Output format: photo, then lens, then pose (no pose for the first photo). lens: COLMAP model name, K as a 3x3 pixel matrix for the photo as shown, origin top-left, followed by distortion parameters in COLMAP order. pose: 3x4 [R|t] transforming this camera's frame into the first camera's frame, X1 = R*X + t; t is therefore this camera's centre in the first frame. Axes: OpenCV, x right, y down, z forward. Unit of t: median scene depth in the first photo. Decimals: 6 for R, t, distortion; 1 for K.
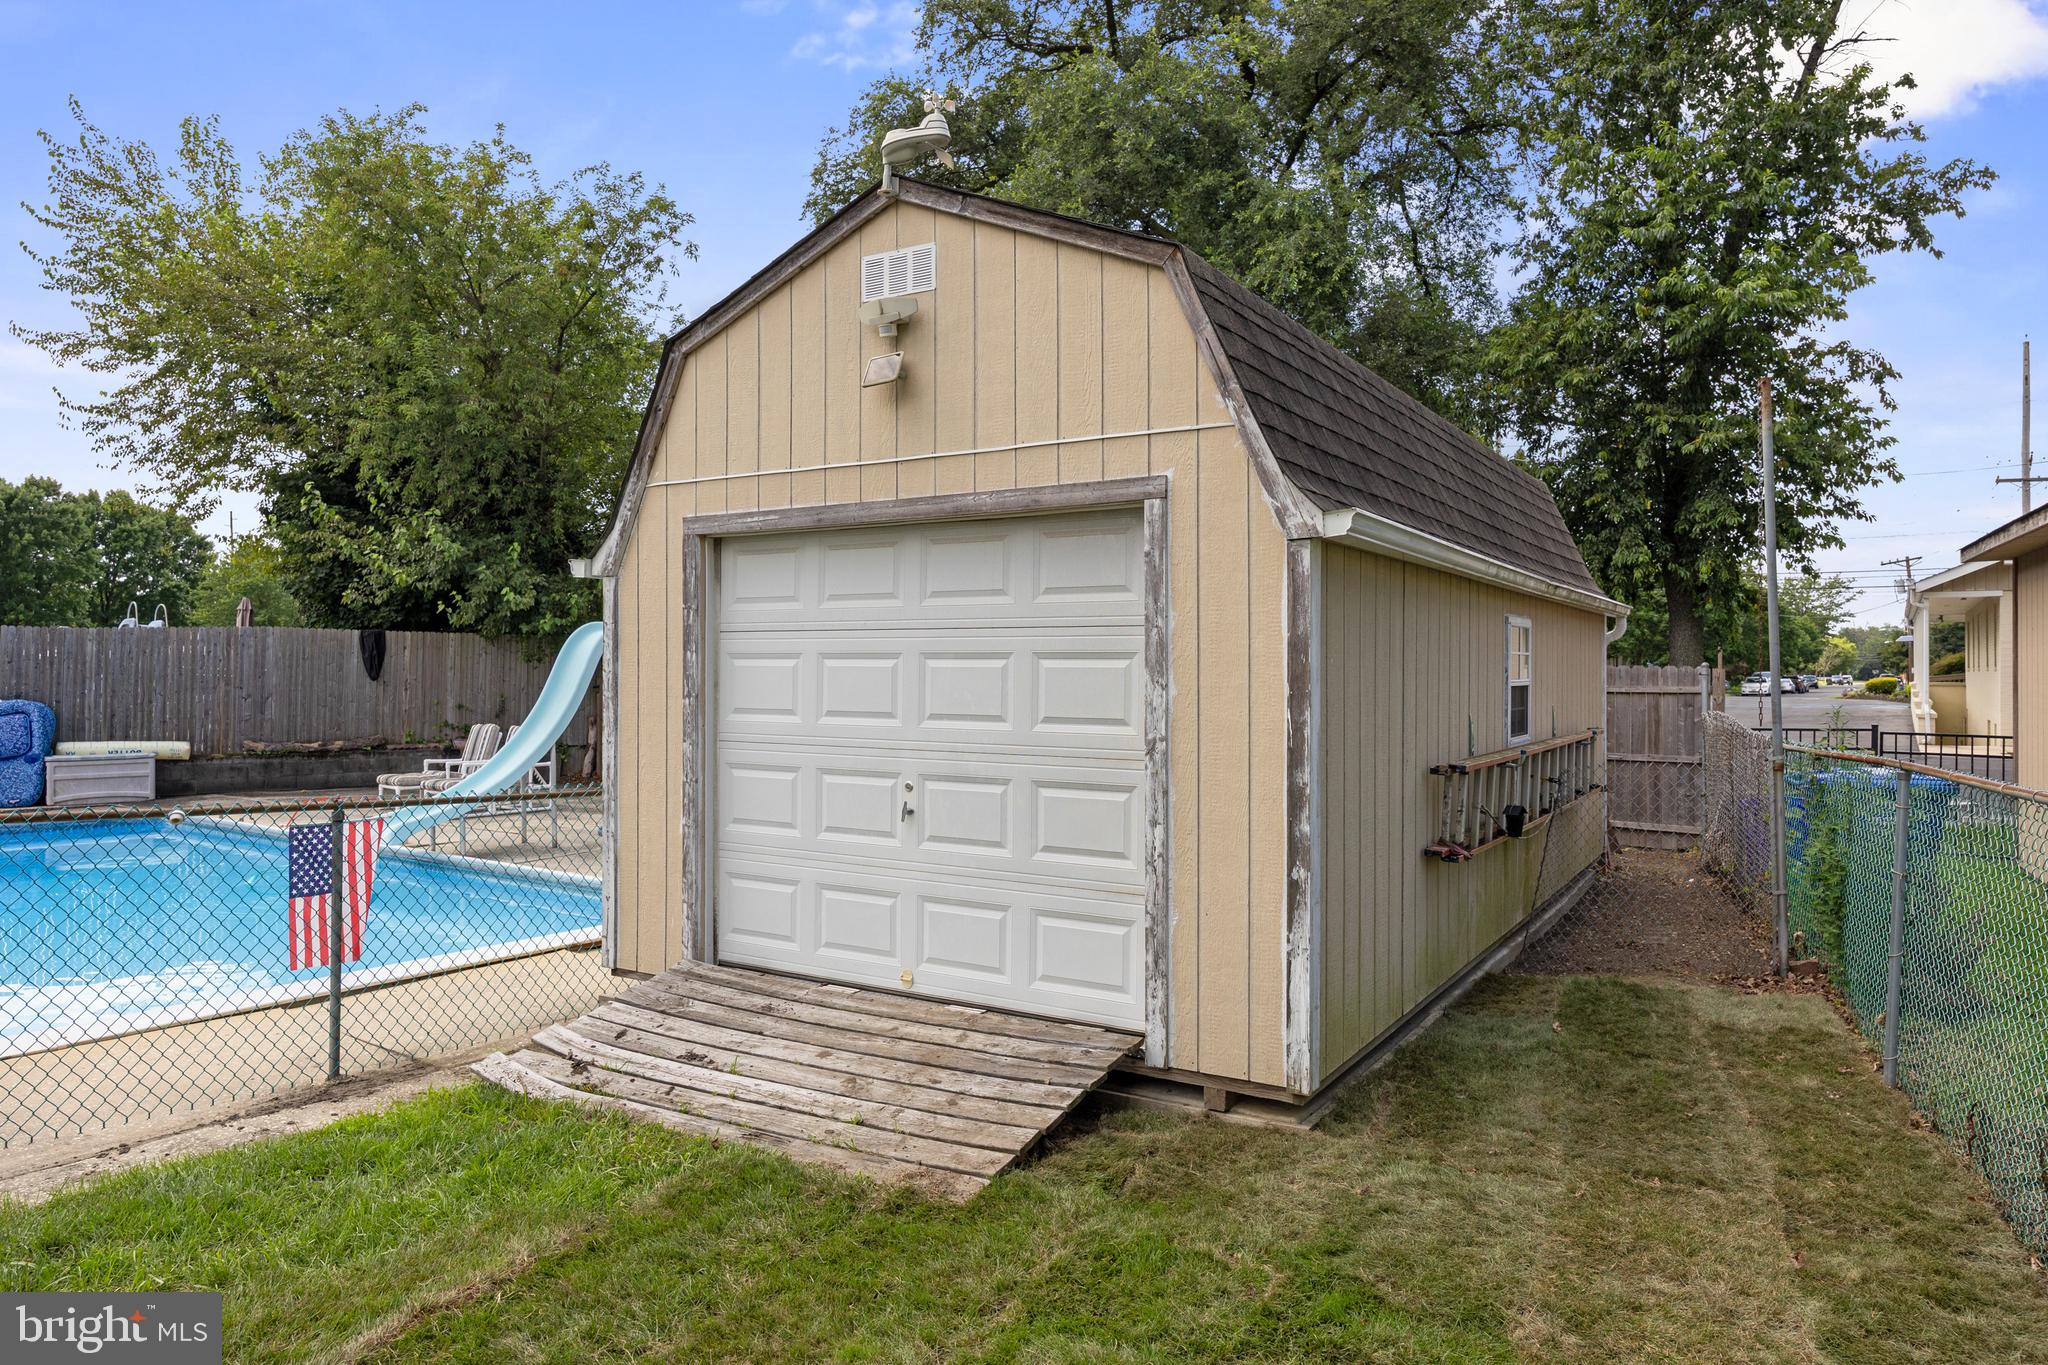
lens RADIAL K [[1294.1, 0, 1024.0], [0, 1294.1, 682.5], [0, 0, 1]] dist [0.001493, 0.000792]
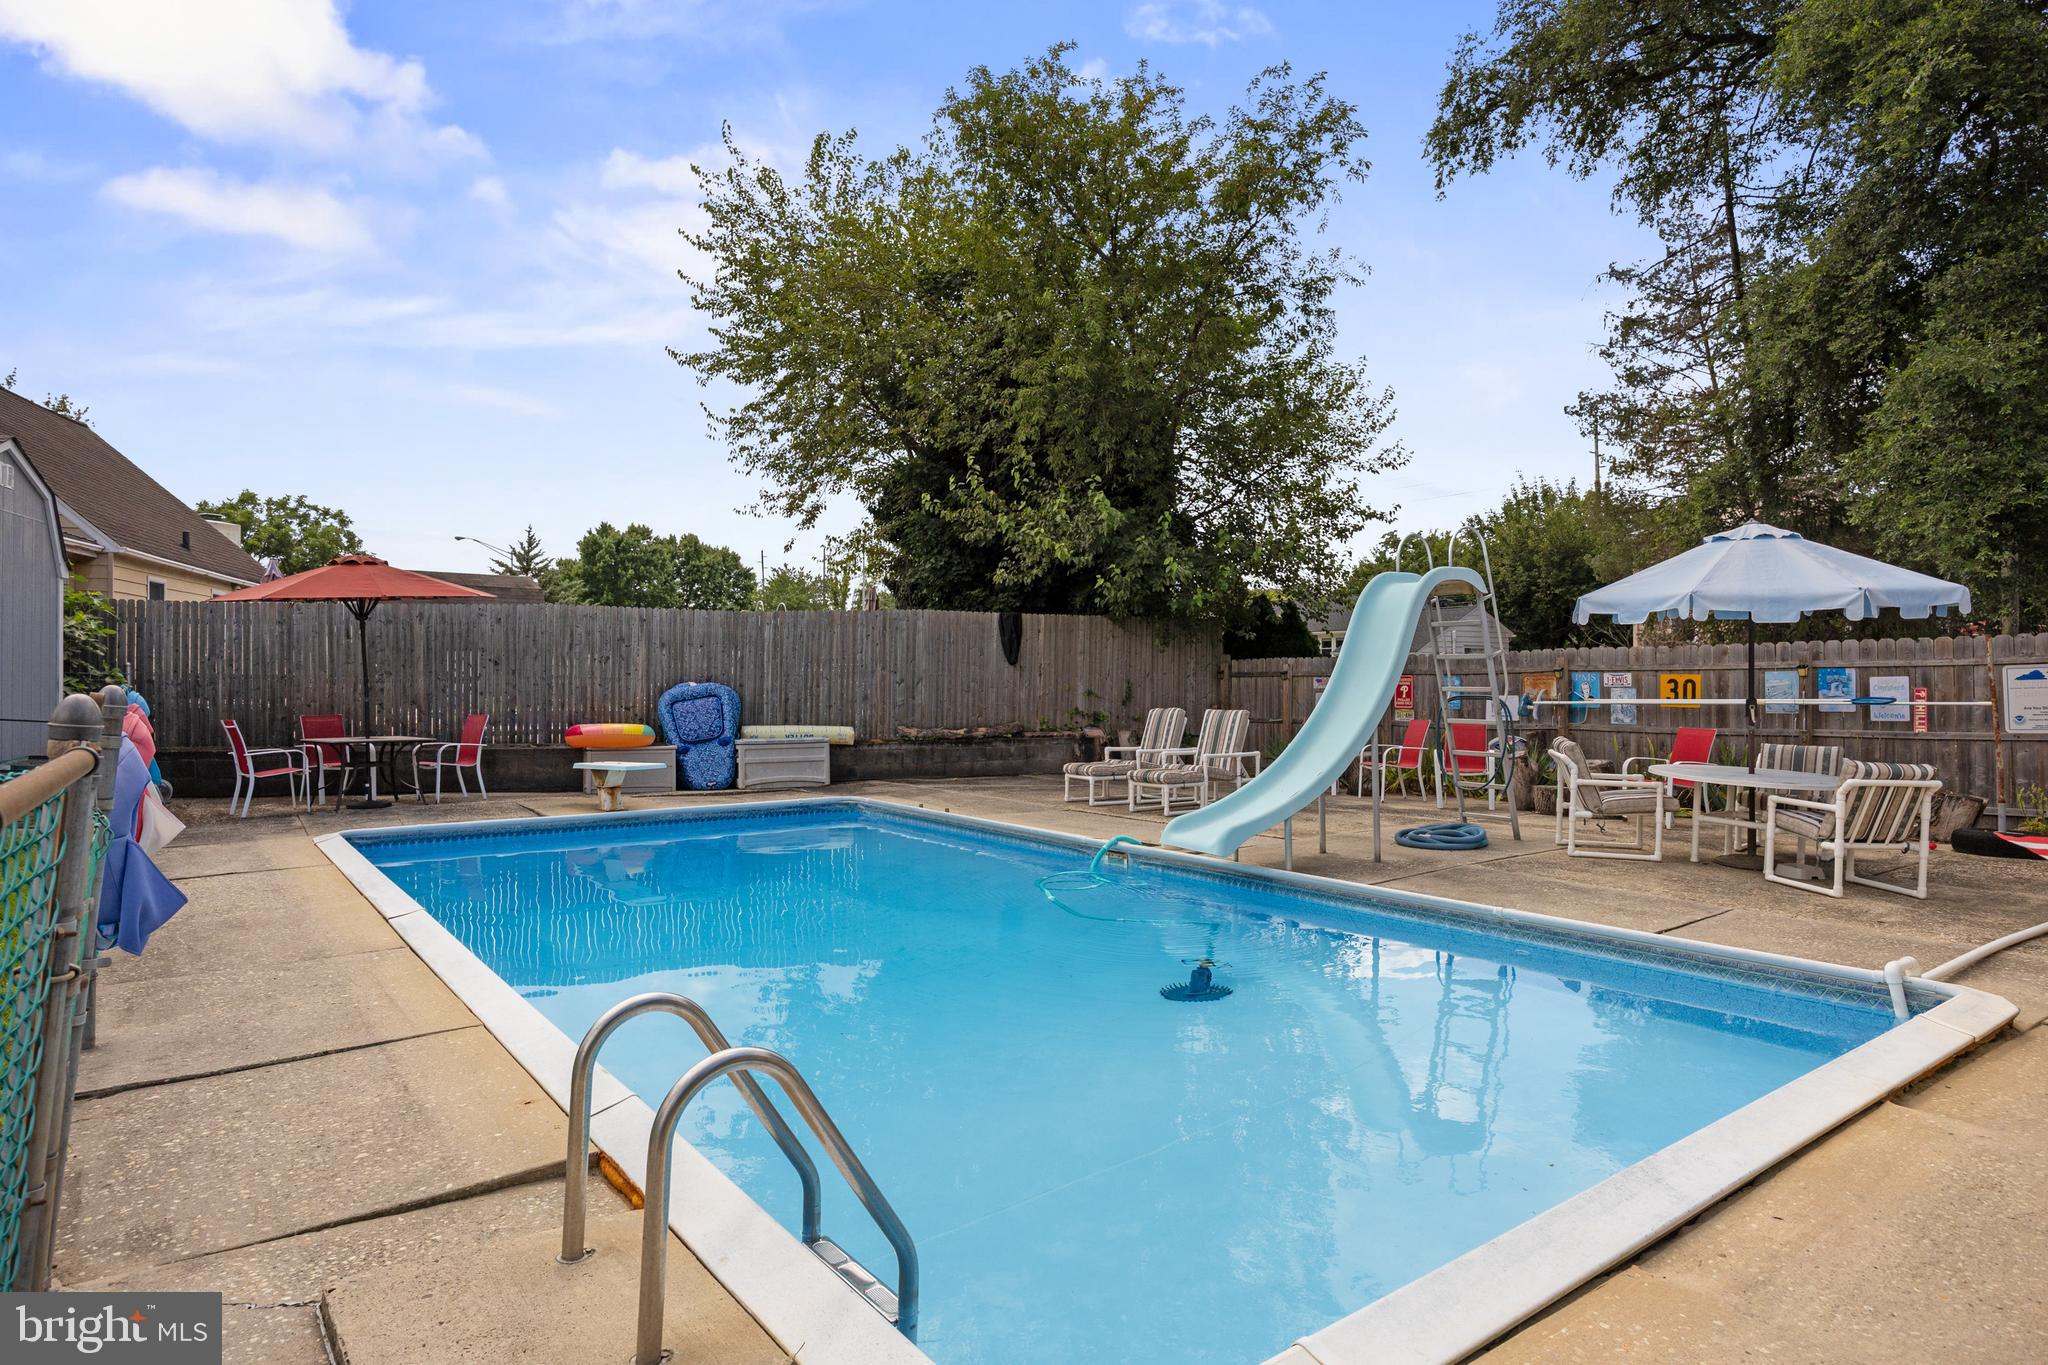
lens RADIAL K [[1089.7, 0, 1026.0], [0, 1089.7, 710.5], [0, 0, 1]] dist [-0.003933, -0.000237]
pose [[0.959716, 0.001465, -0.280968, -0.269625], [0.003281, 0.999860, 0.016420, 0.019161], [0.280953, -0.016681, 0.959577, 0.229180]]
